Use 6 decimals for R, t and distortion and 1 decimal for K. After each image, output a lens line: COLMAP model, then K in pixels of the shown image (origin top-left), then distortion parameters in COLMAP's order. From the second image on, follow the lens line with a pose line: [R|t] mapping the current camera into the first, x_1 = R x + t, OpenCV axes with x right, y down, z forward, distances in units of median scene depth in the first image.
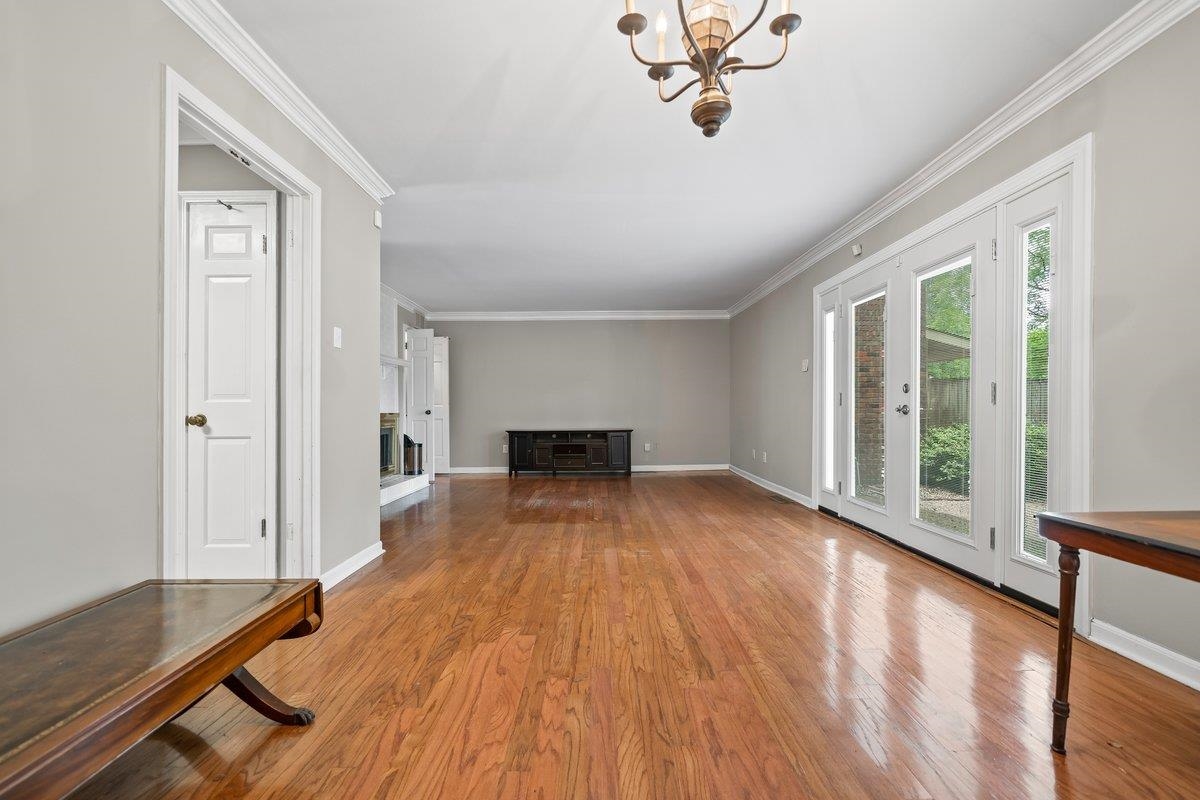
lens RADIAL K [[470.7, 0, 604.0], [0, 470.7, 407.6], [0, 0, 1]] dist [0.000752, 0.000050]
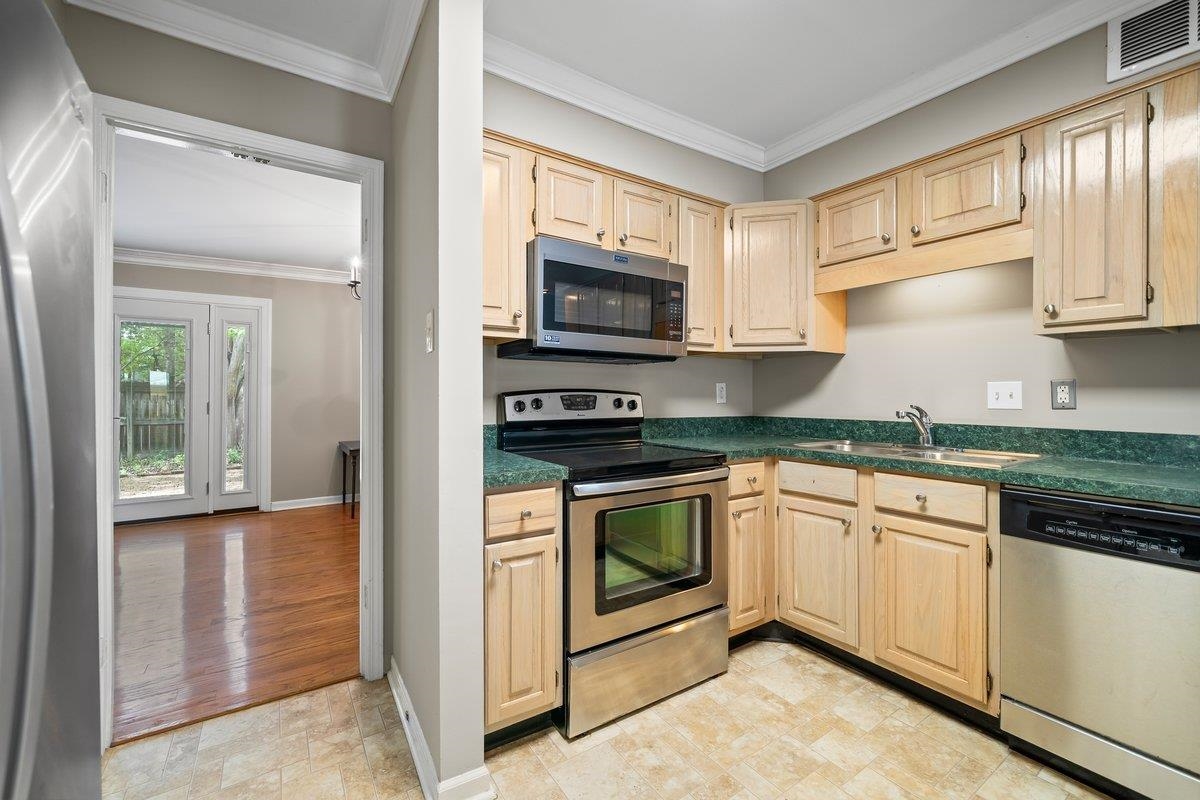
lens RADIAL K [[512.5, 0, 607.8], [0, 512.5, 396.8], [0, 0, 1]] dist [0.003627, 0.000248]
pose [[-0.569144, -0.002856, 0.822233, -2.103505], [-0.000336, 0.999995, 0.003241, -0.099484], [-0.822238, 0.001569, -0.569142, 1.088709]]
